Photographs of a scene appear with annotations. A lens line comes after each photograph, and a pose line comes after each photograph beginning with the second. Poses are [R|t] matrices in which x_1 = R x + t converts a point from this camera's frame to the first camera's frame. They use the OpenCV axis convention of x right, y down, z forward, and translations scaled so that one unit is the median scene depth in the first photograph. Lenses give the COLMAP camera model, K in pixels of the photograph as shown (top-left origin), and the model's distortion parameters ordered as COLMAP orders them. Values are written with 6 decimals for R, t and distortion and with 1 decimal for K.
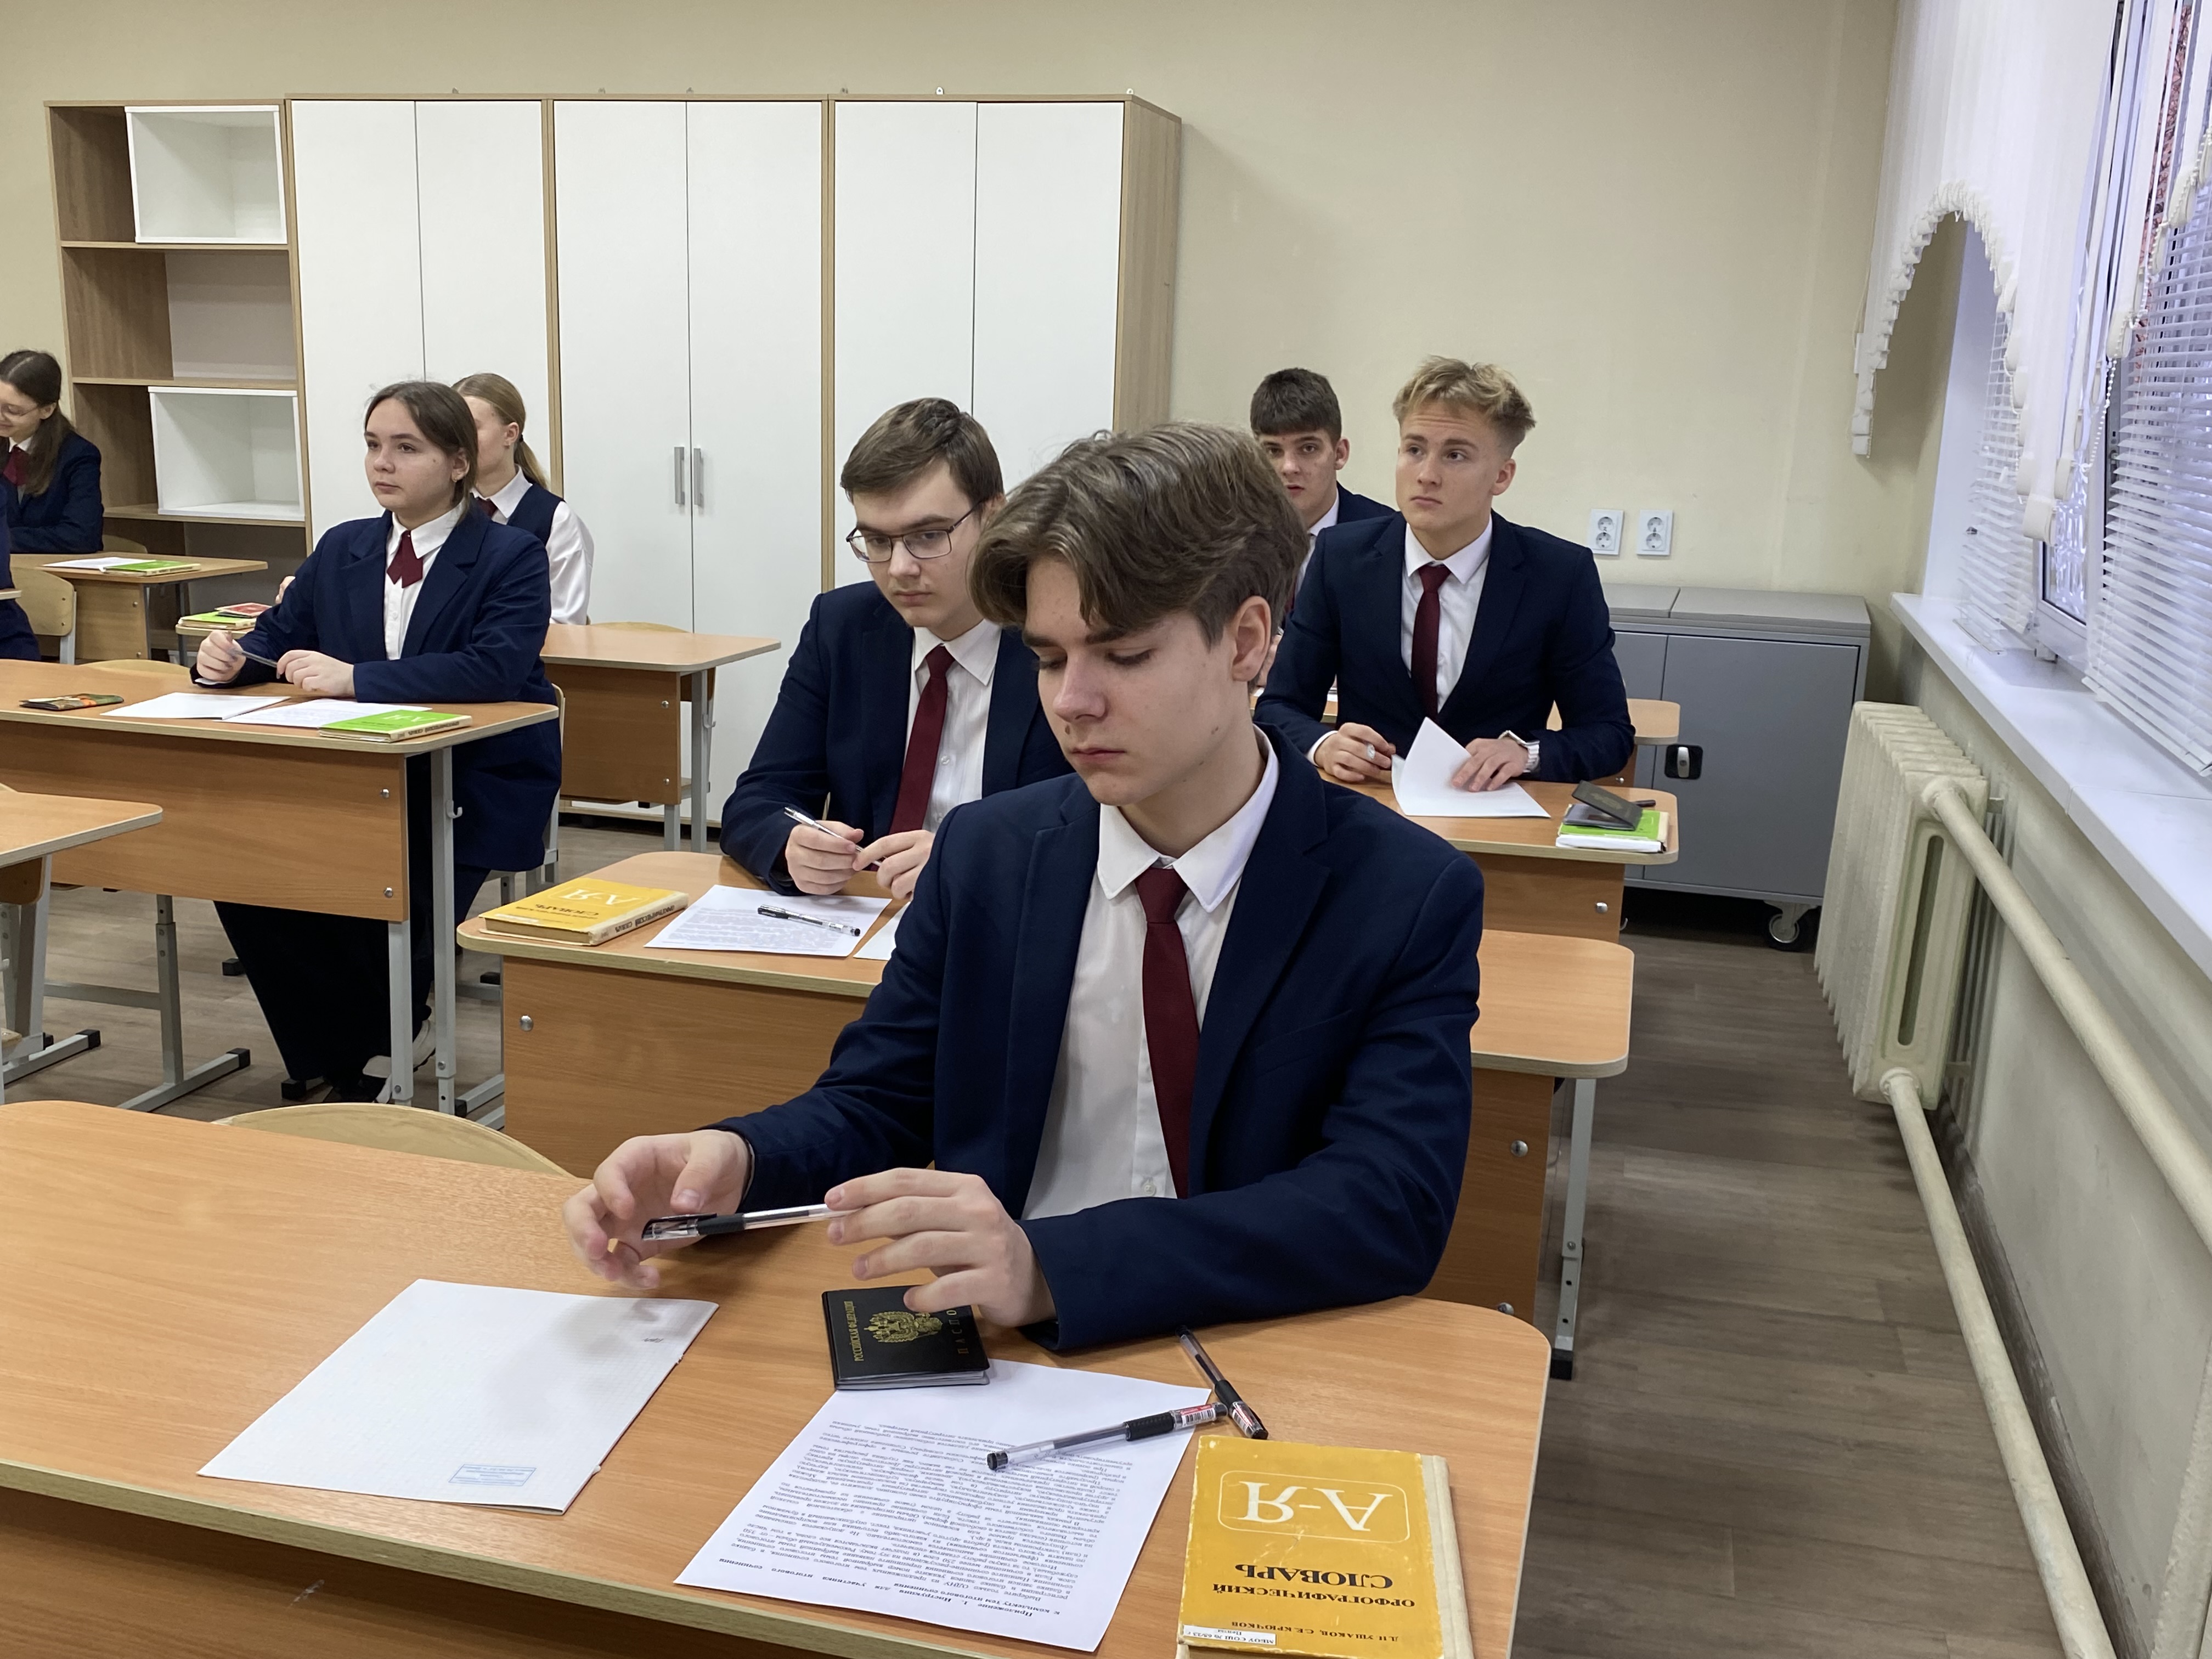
lens RADIAL K [[2168.1, 0, 1089.1], [0, 2168.1, 858.3], [0, 0, 1]] dist [0.131290, -0.252965]
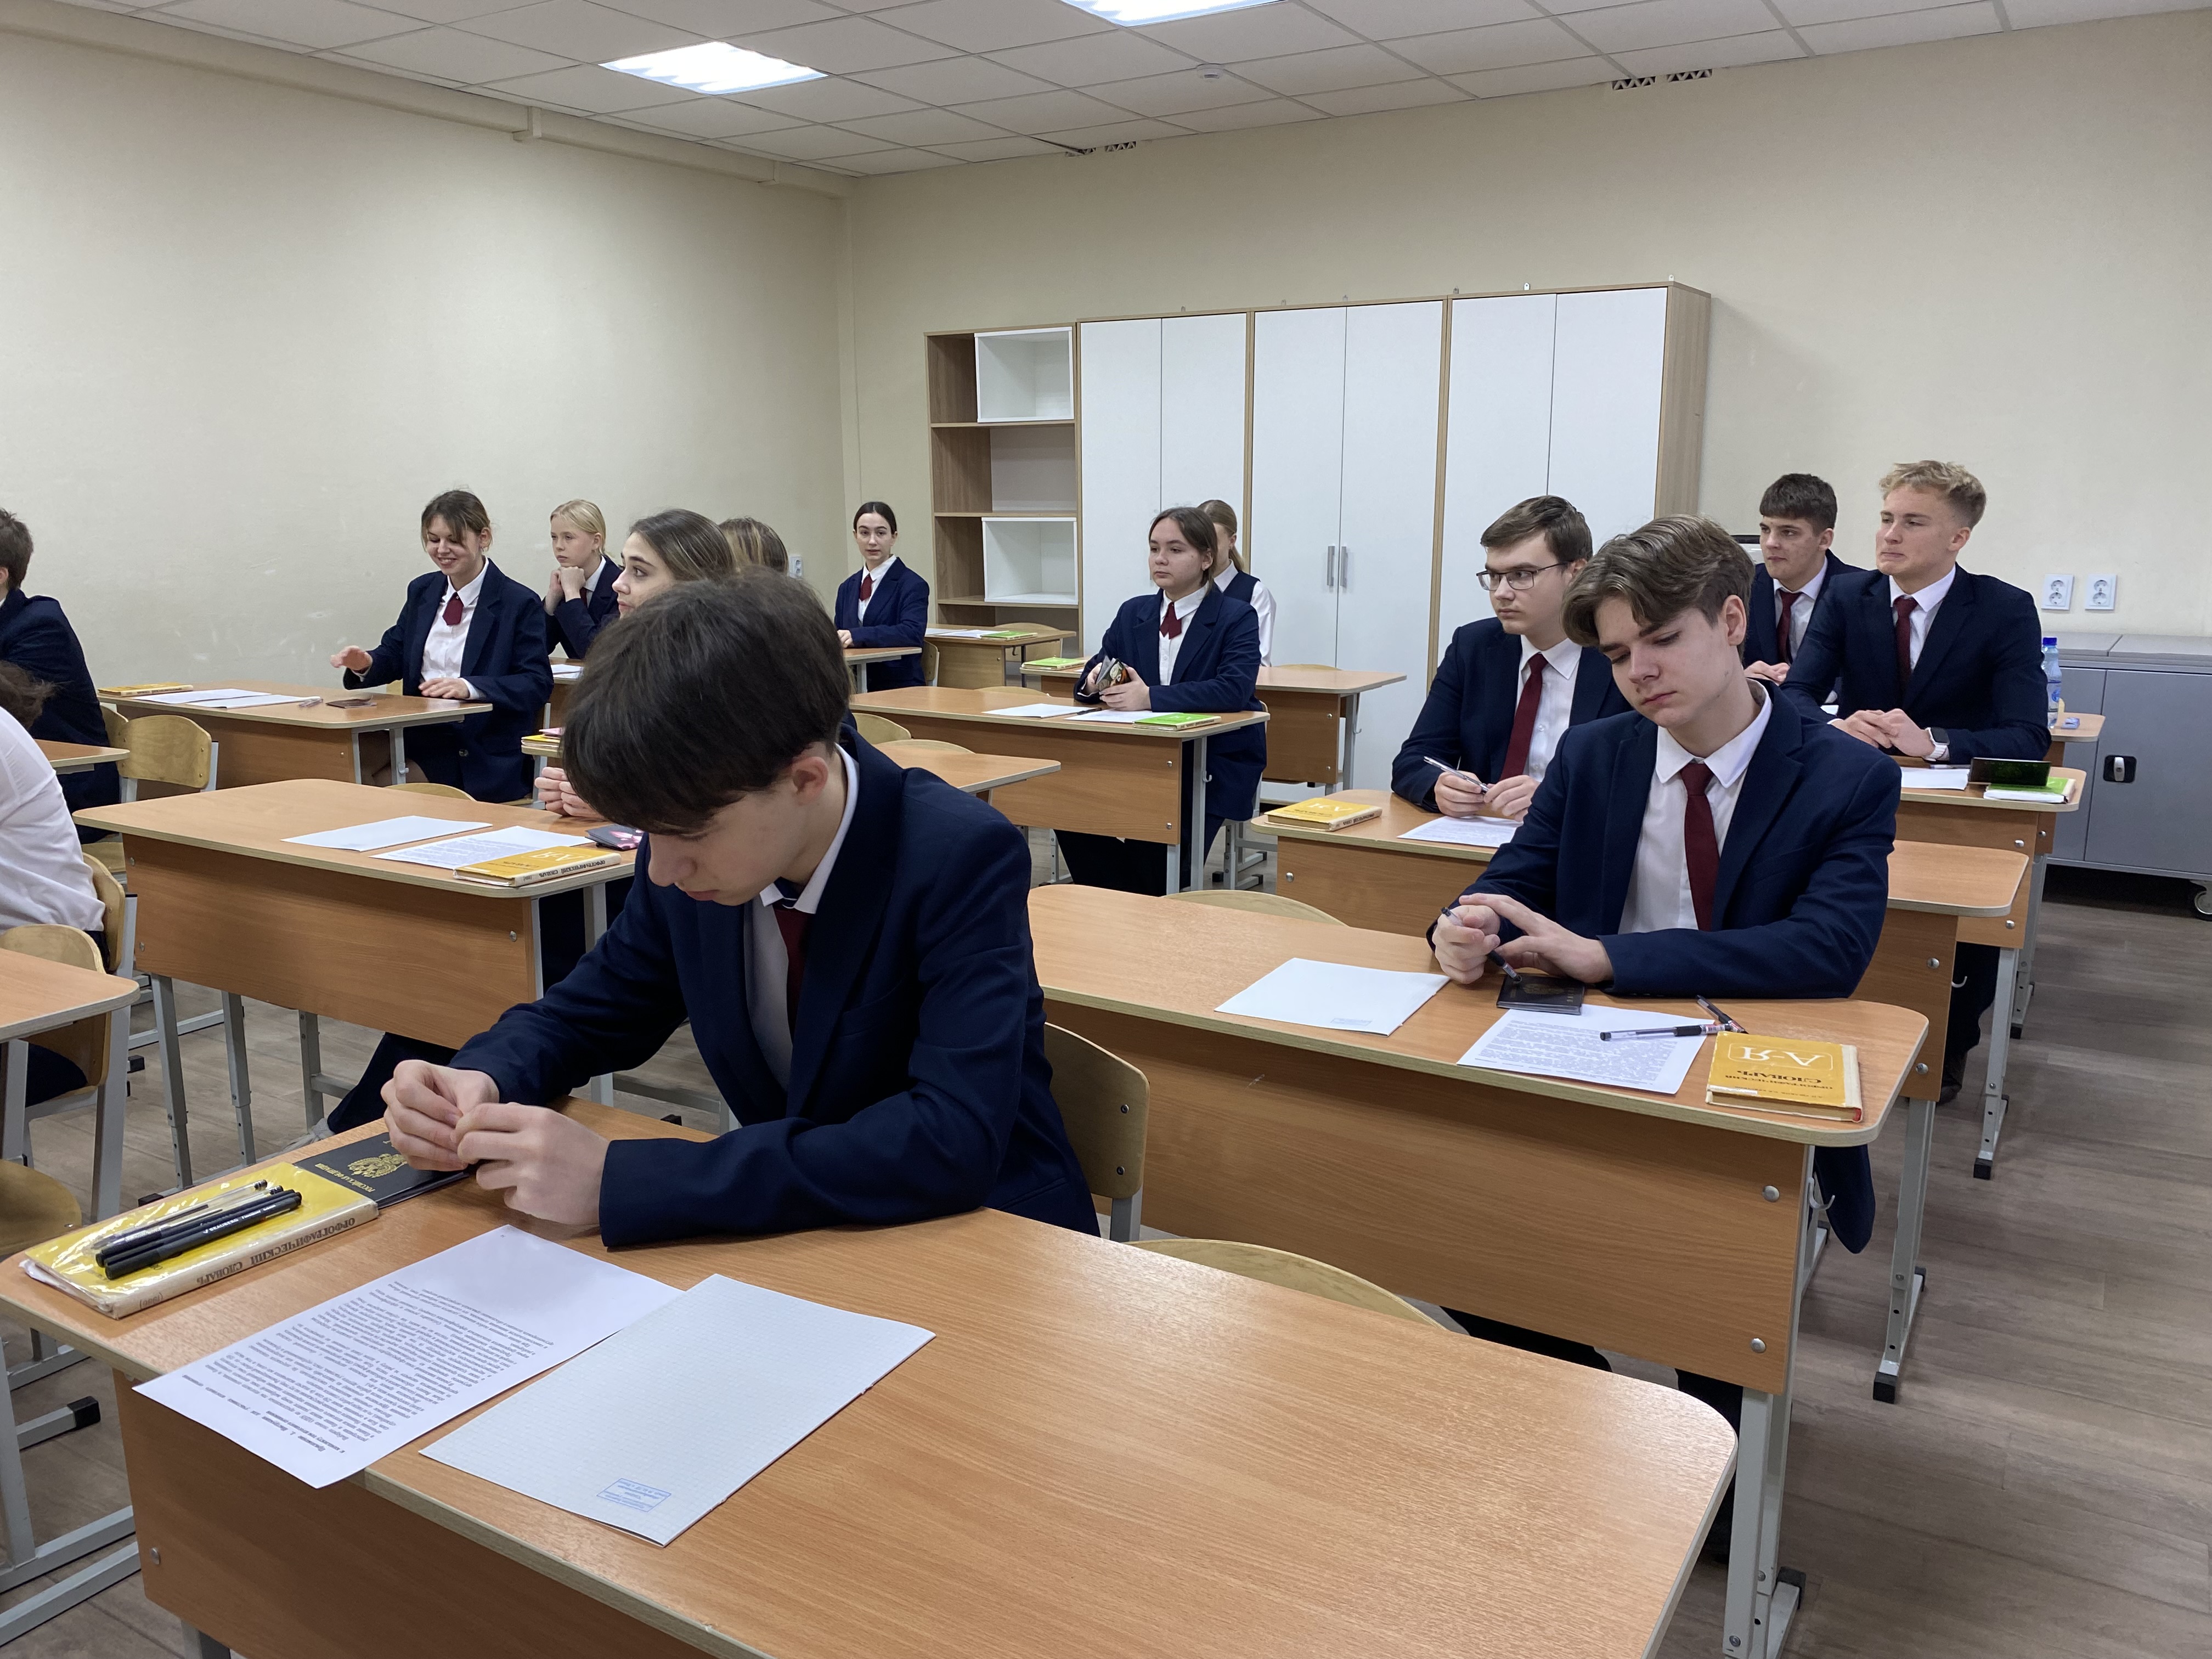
lens RADIAL K [[1747.5, 0, 1106.0], [0, 1747.5, 829.5], [0, 0, 1]] dist [0.067729, -0.050053]
pose [[0.961065, 0.021970, -0.275447, -0.013752], [-0.030178, 0.999217, -0.025595, 0.048059], [0.274669, 0.032911, 0.960976, -0.212242]]
